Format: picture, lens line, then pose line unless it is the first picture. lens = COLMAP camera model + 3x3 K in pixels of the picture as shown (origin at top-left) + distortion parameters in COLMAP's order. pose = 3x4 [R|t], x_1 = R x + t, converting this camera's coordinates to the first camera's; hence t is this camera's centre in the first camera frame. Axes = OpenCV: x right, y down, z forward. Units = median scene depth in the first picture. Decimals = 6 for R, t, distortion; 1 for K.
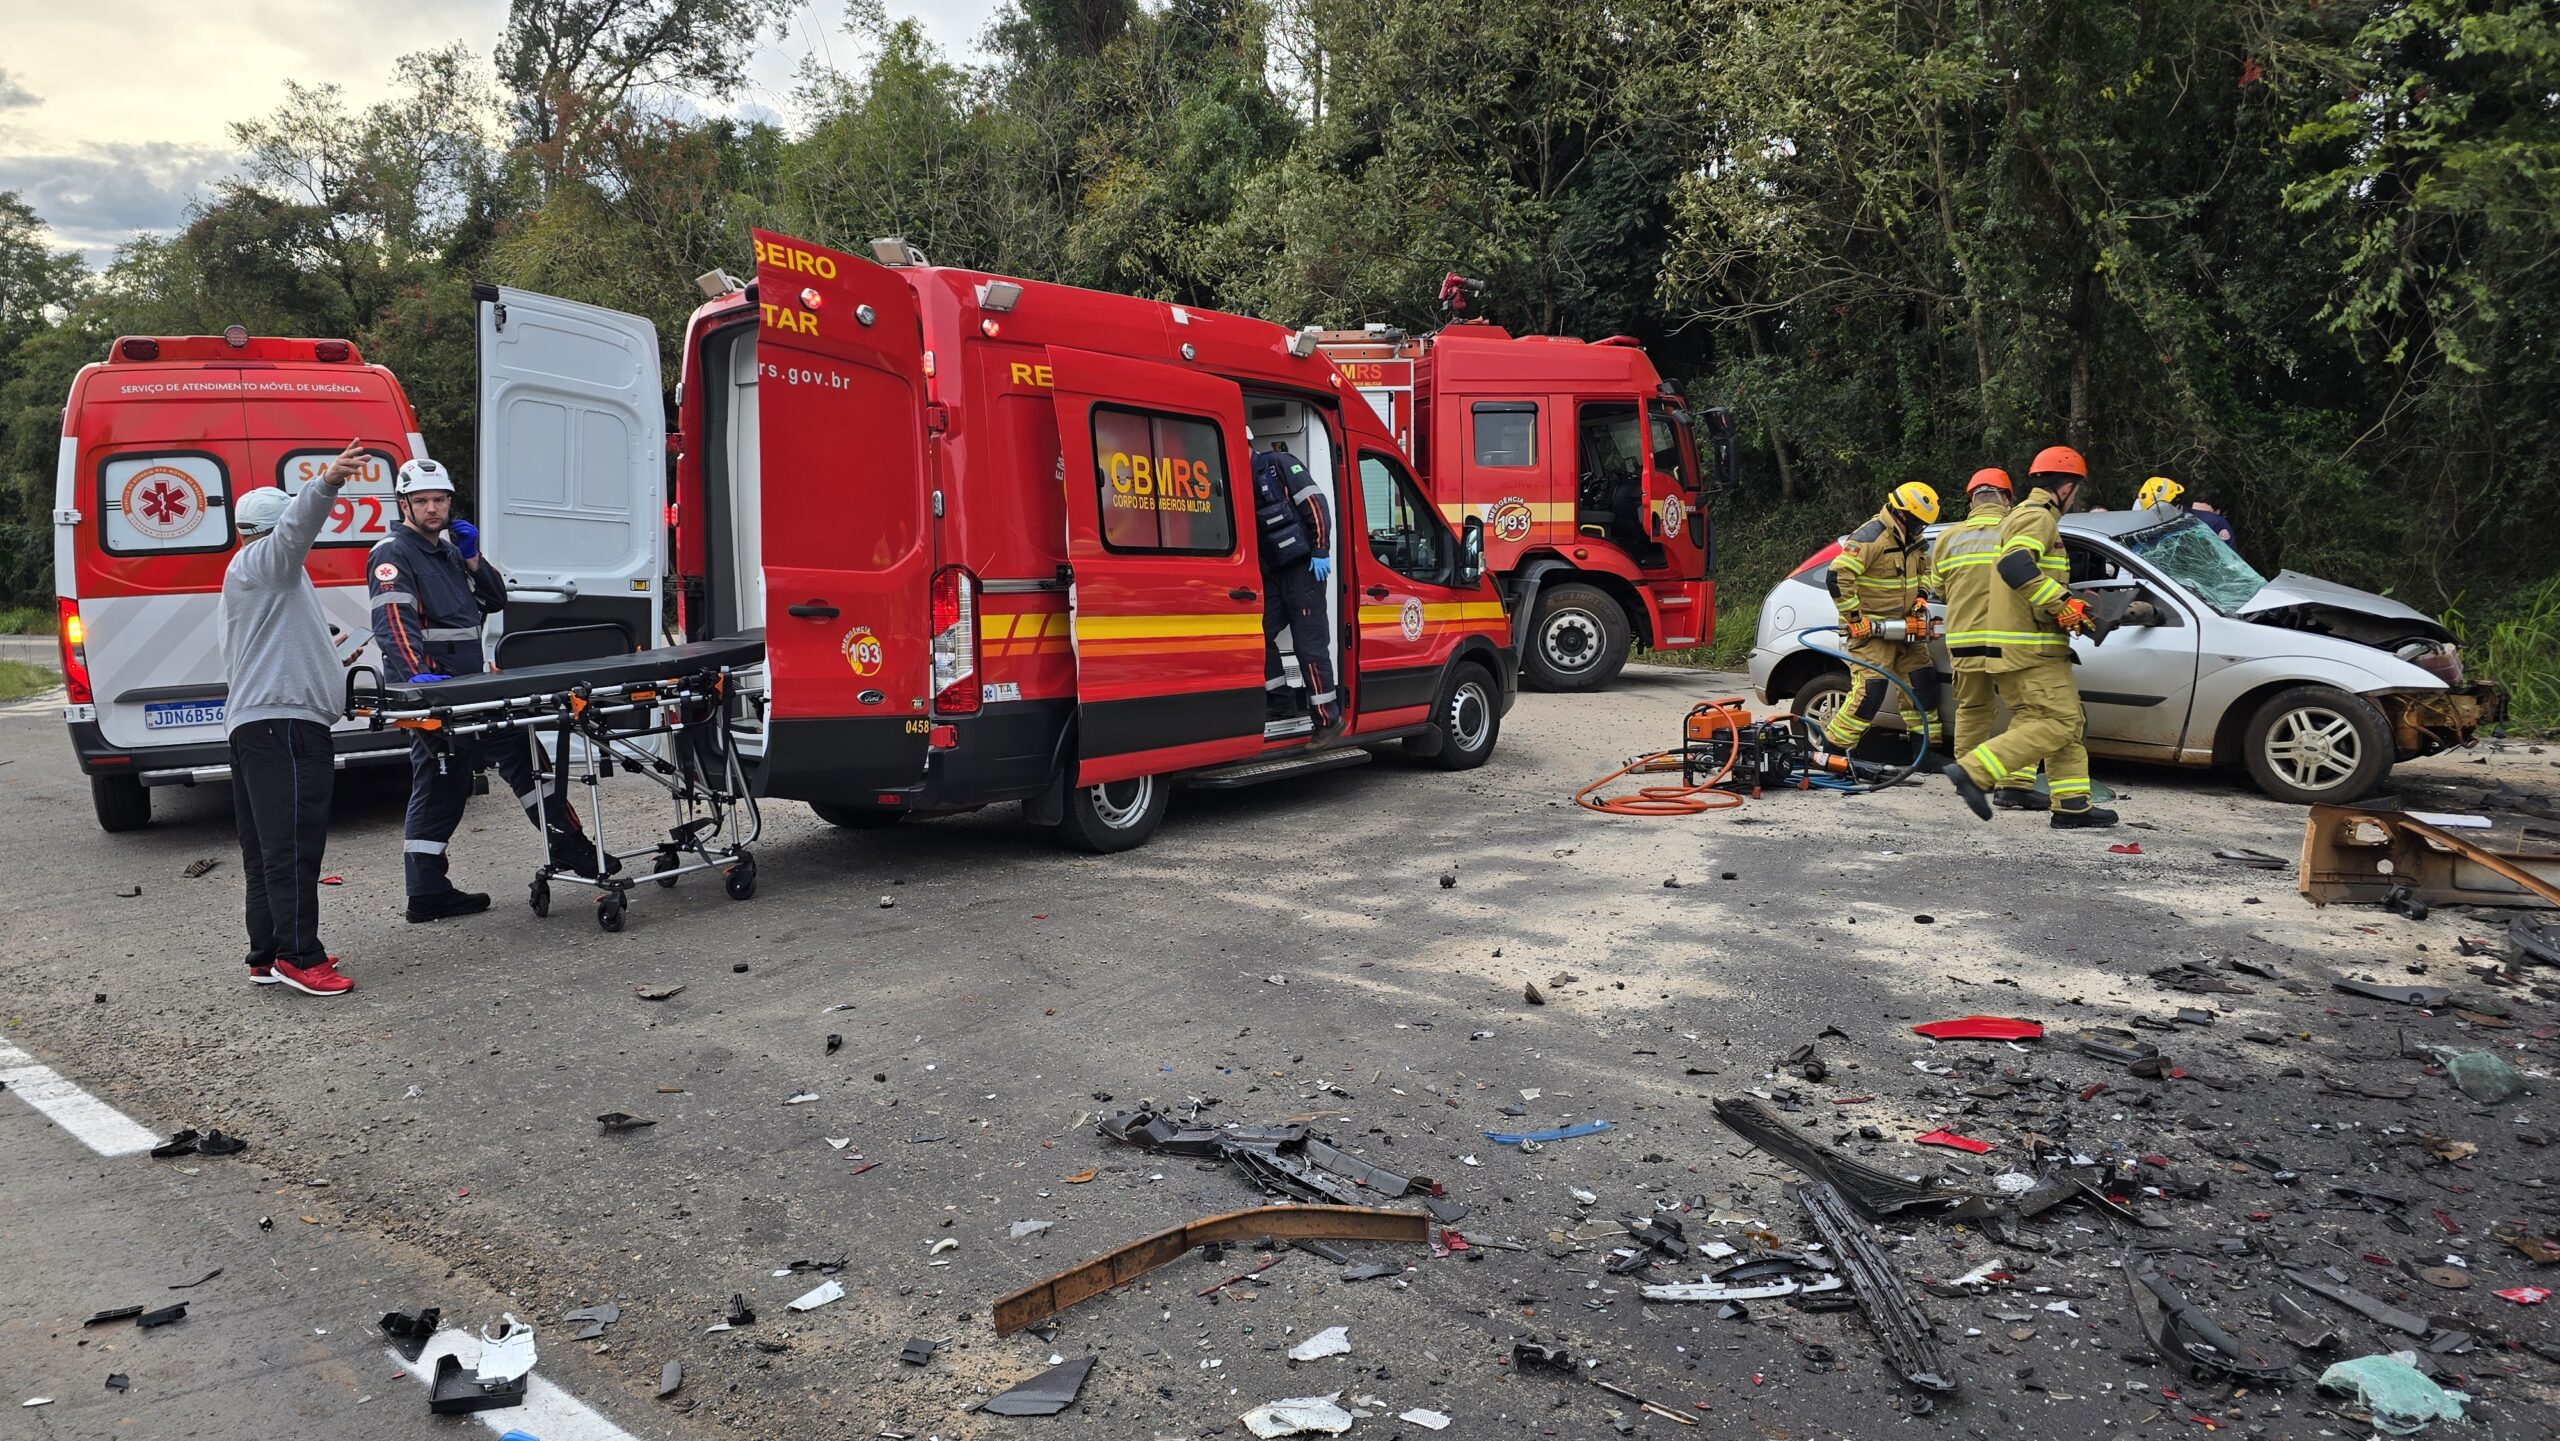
lens RADIAL K [[1763.6, 0, 1274.8], [0, 1763.6, 737.0], [0, 0, 1]] dist [0.065429, -0.057646]
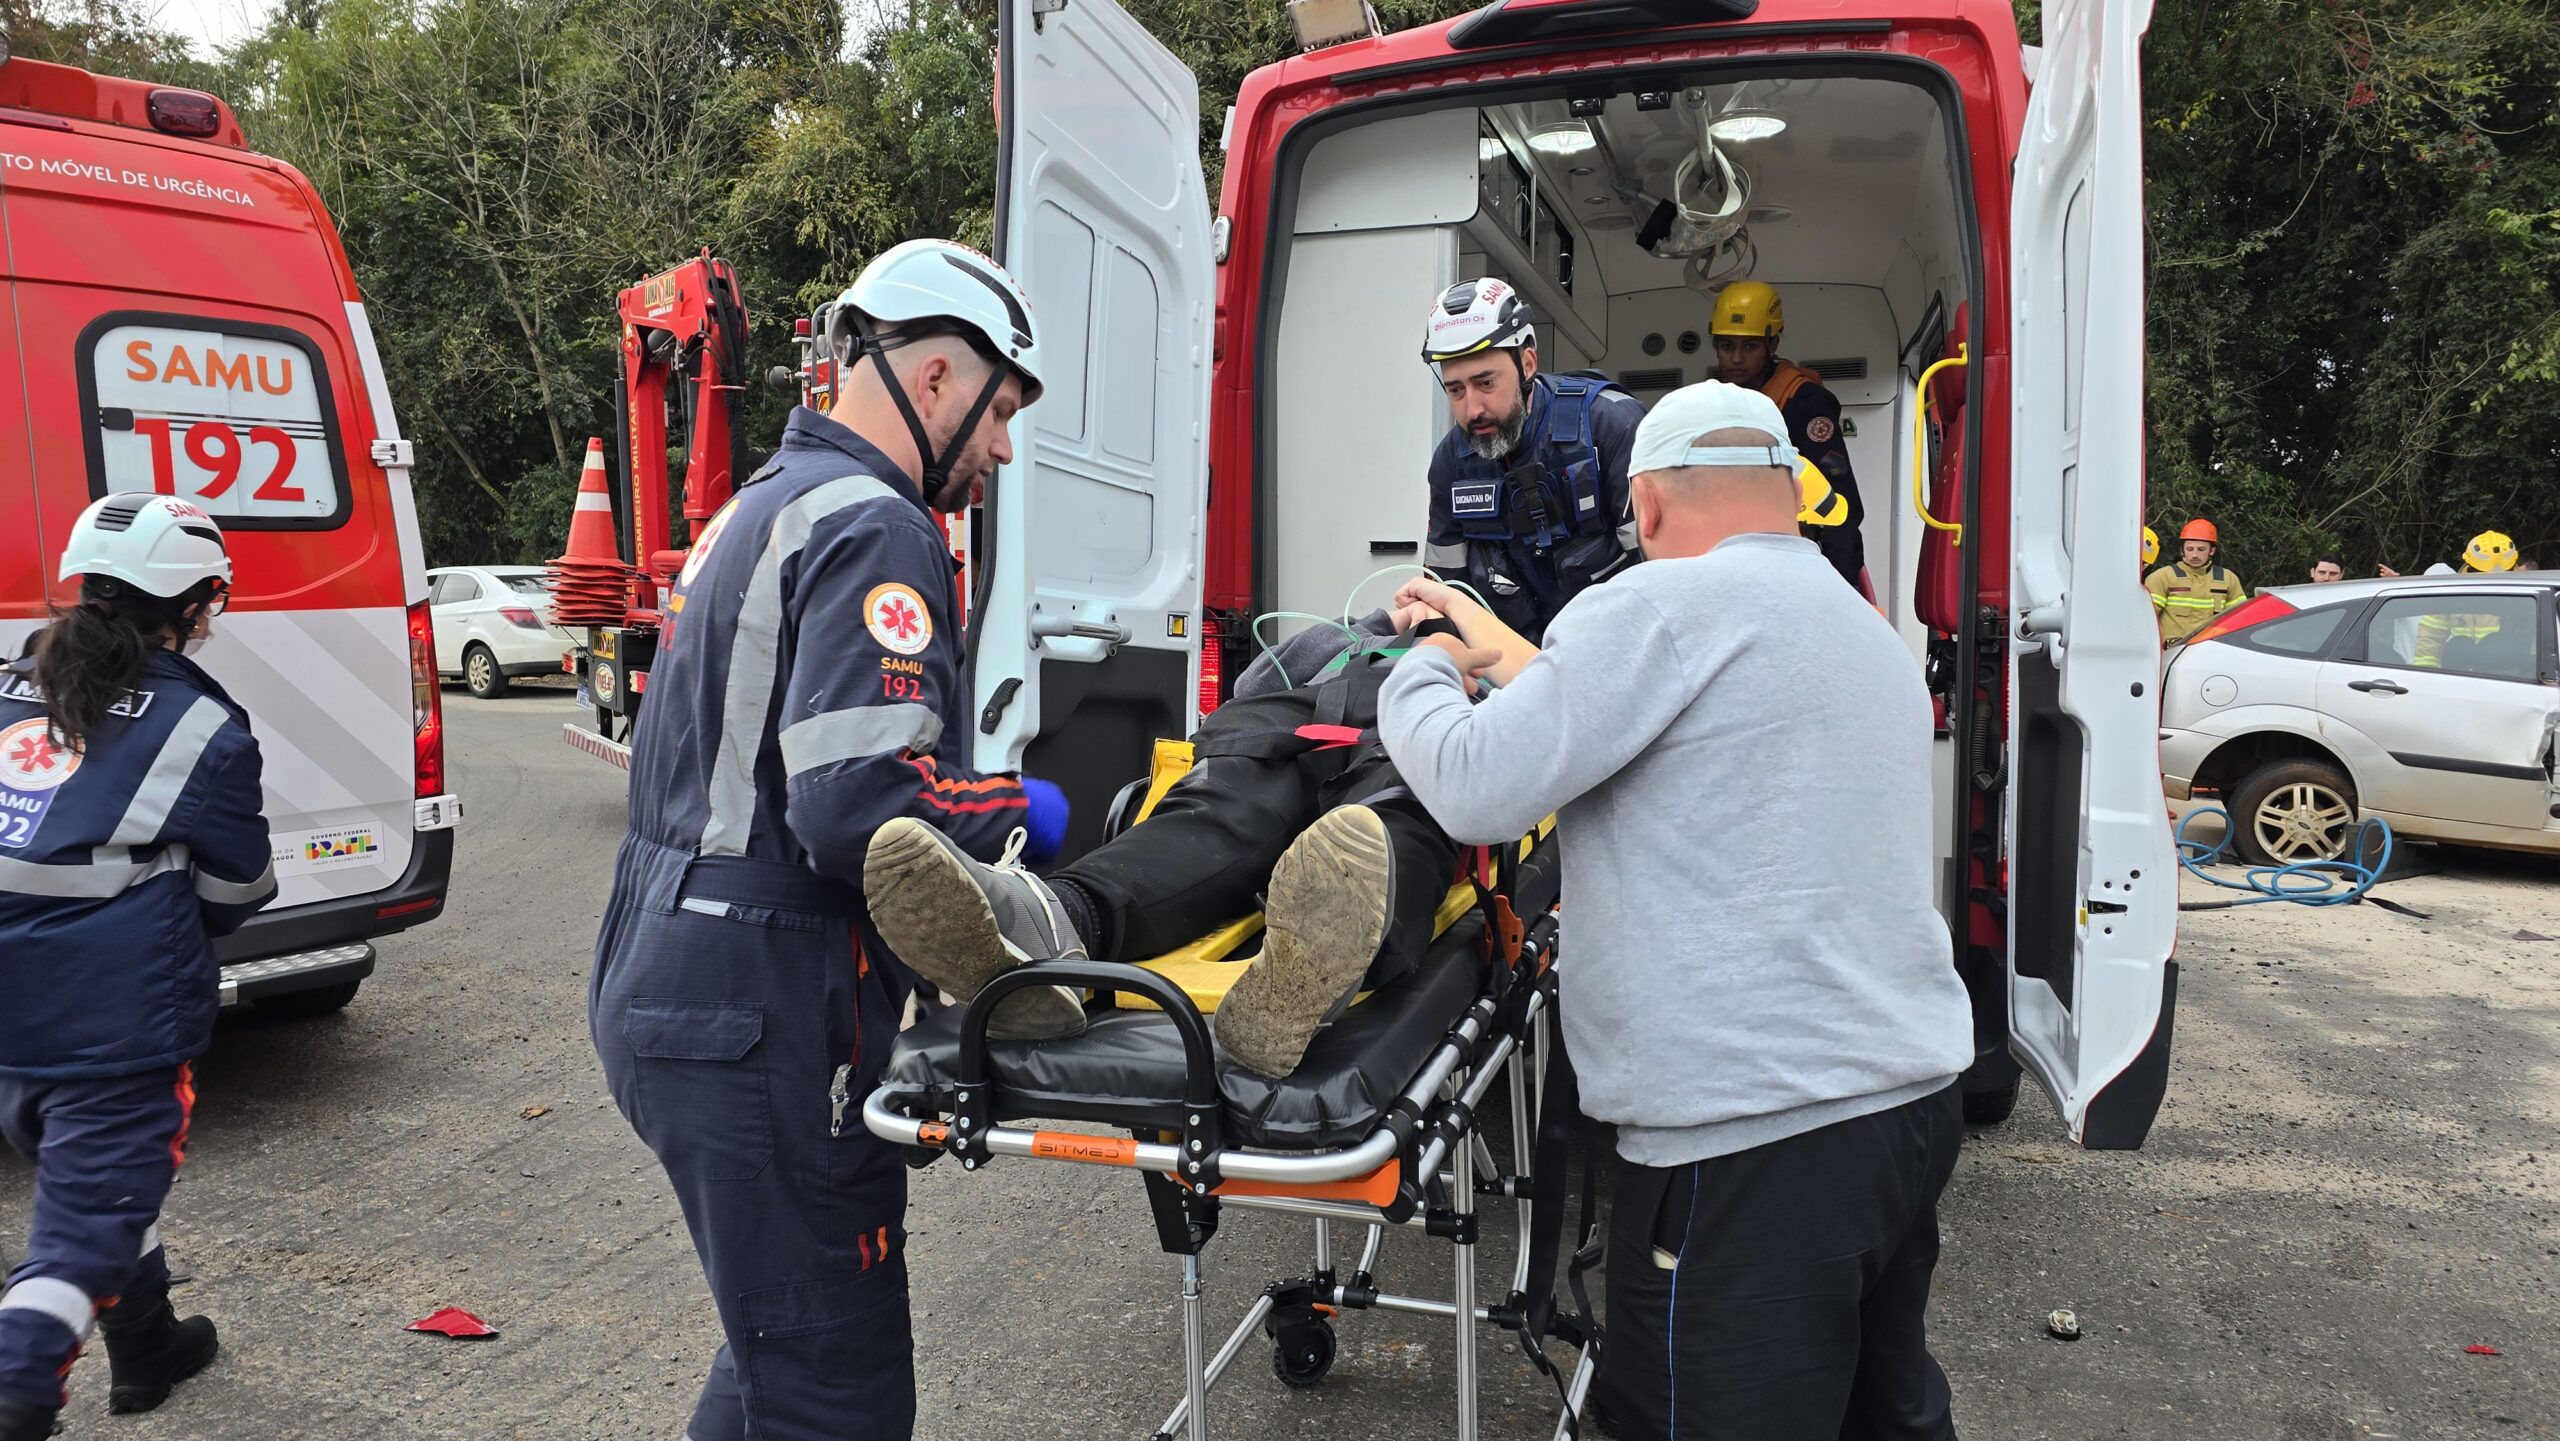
lens RADIAL K [[1763.6, 0, 1277.6], [0, 1763.6, 724.8], [0, 0, 1]] dist [0.065429, -0.057646]
pose [[0.943948, -0.000390, 0.330094, -0.430495], [0.011611, 0.999420, -0.032022, -0.038512], [-0.329890, 0.034060, 0.943405, 0.488619]]
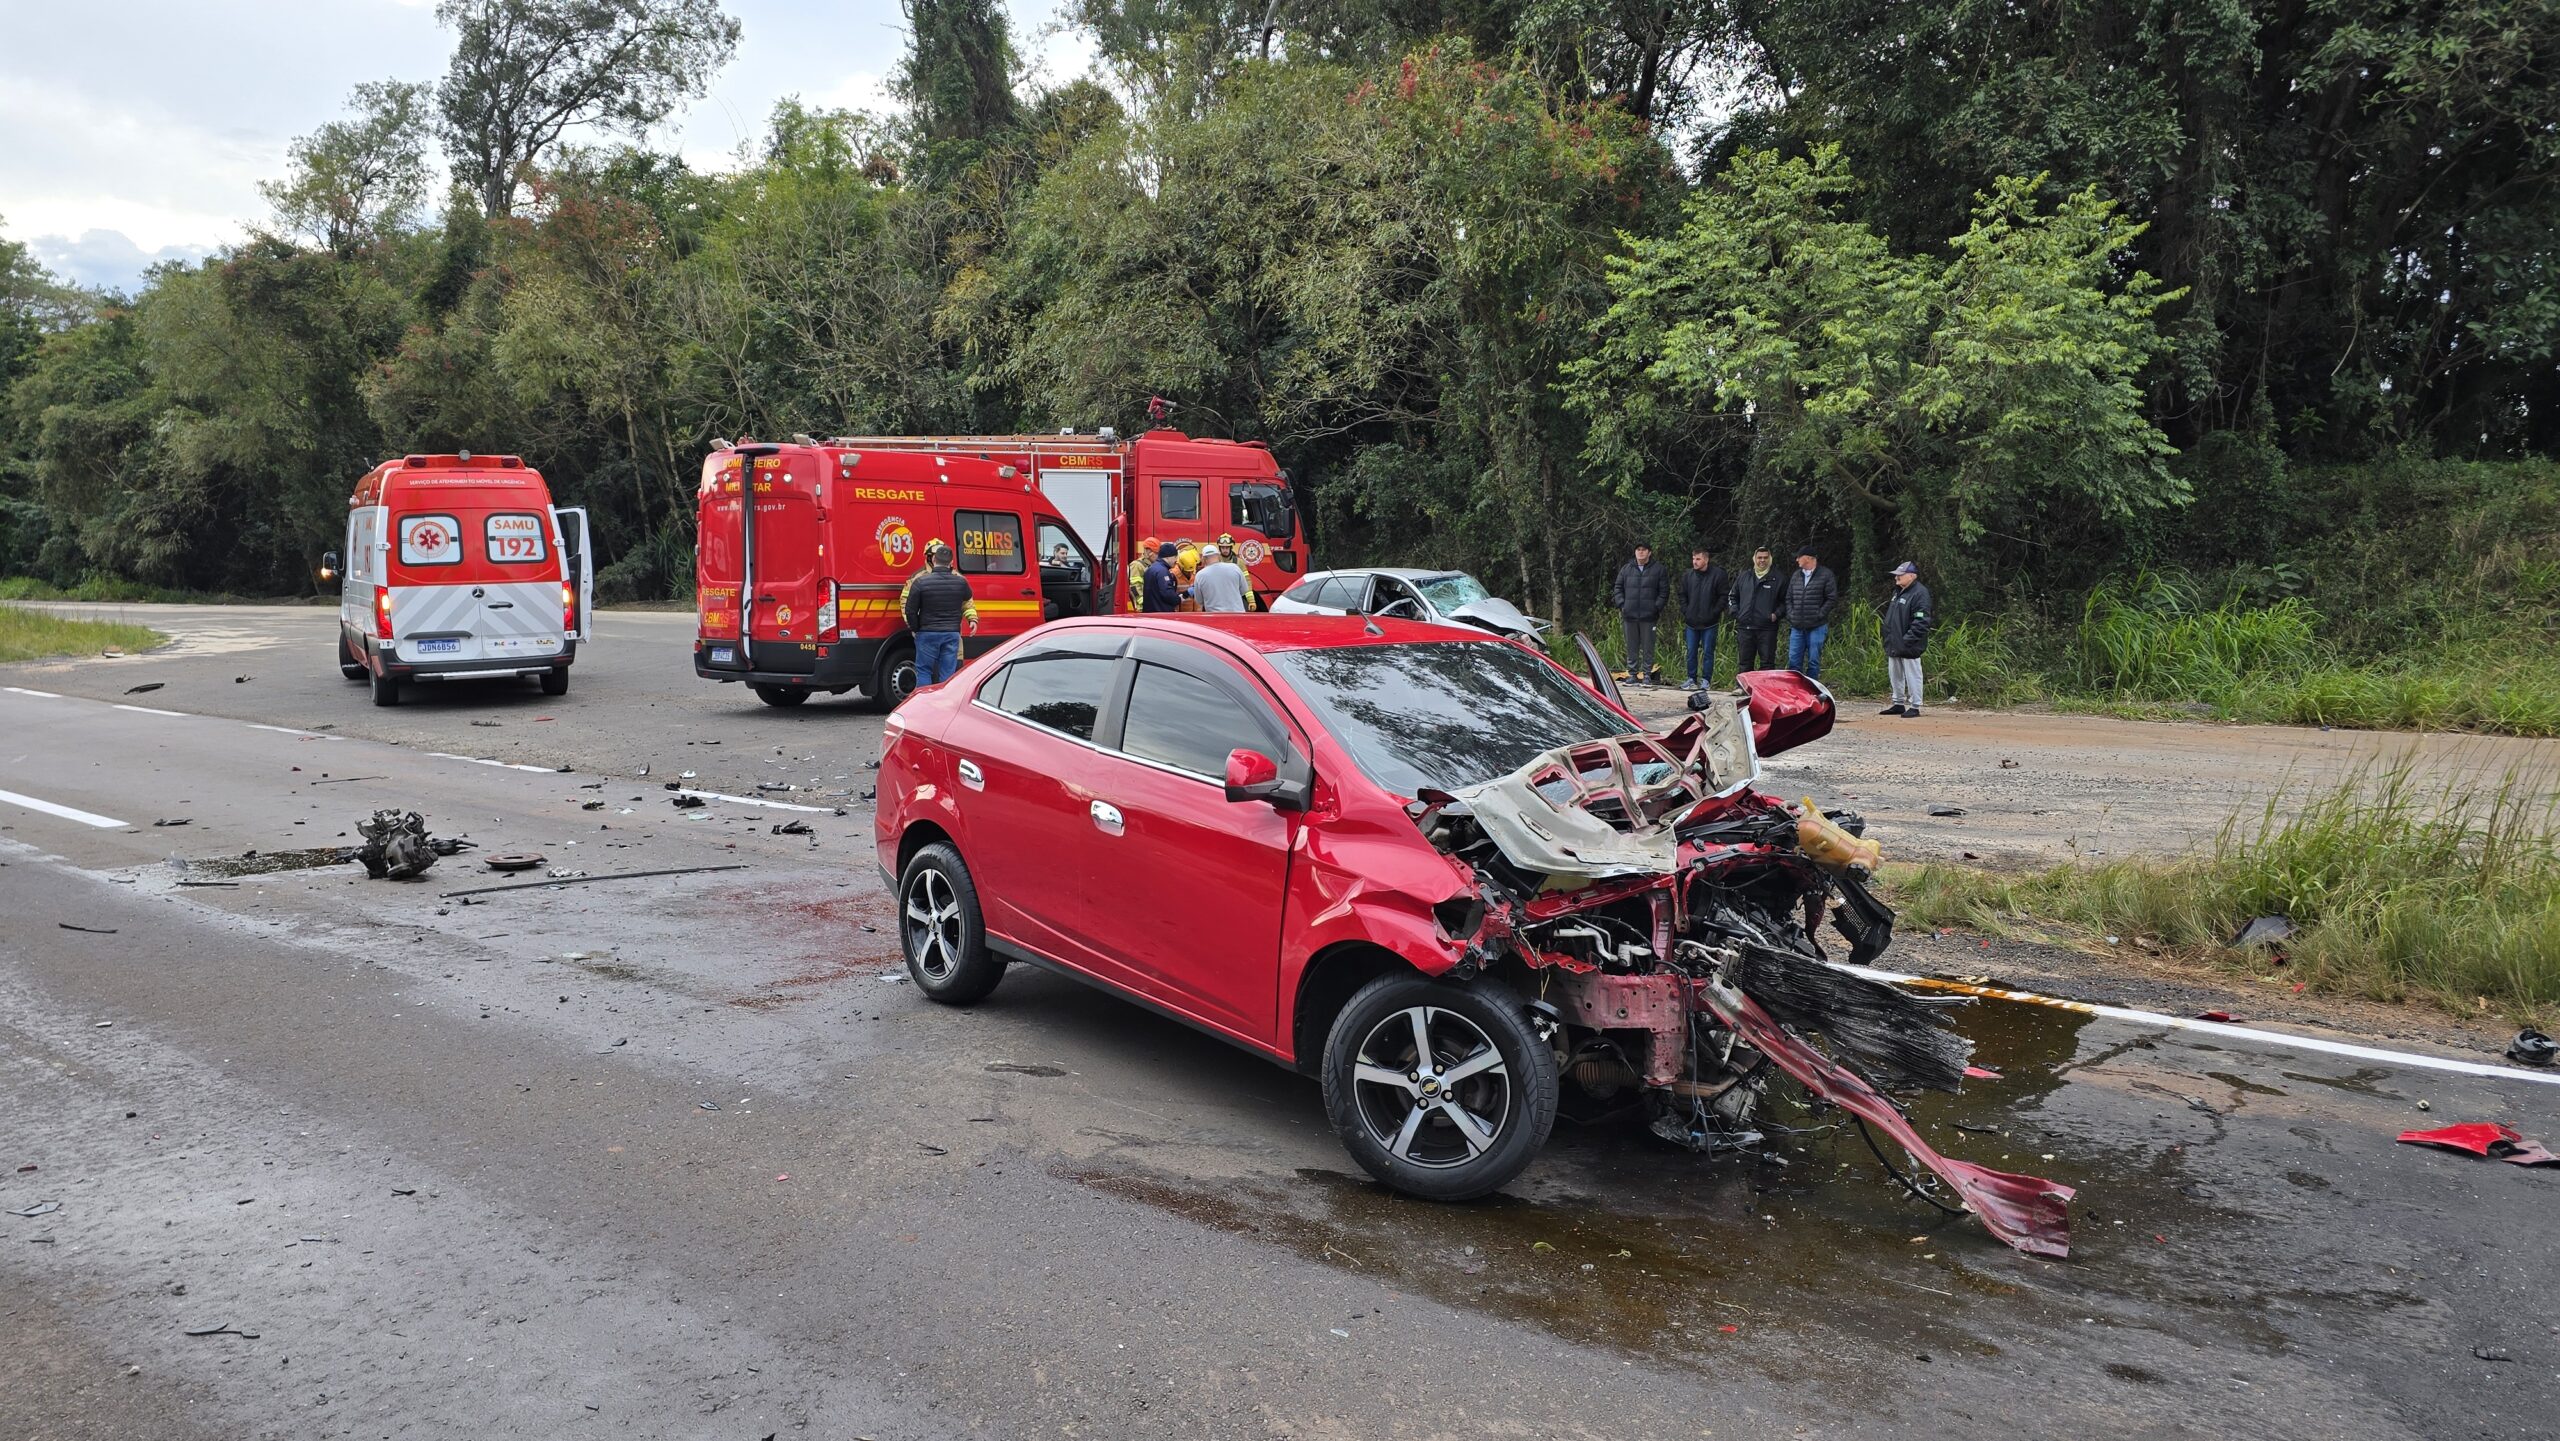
lens RADIAL K [[1763.6, 0, 1255.9], [0, 1763.6, 730.5], [0, 0, 1]] dist [0.065429, -0.057646]
pose [[0.998749, 0.018152, 0.046599, 0.209898], [-0.018142, 0.999835, -0.000646, 0.066257], [-0.046603, -0.000200, 0.998913, -1.025040]]
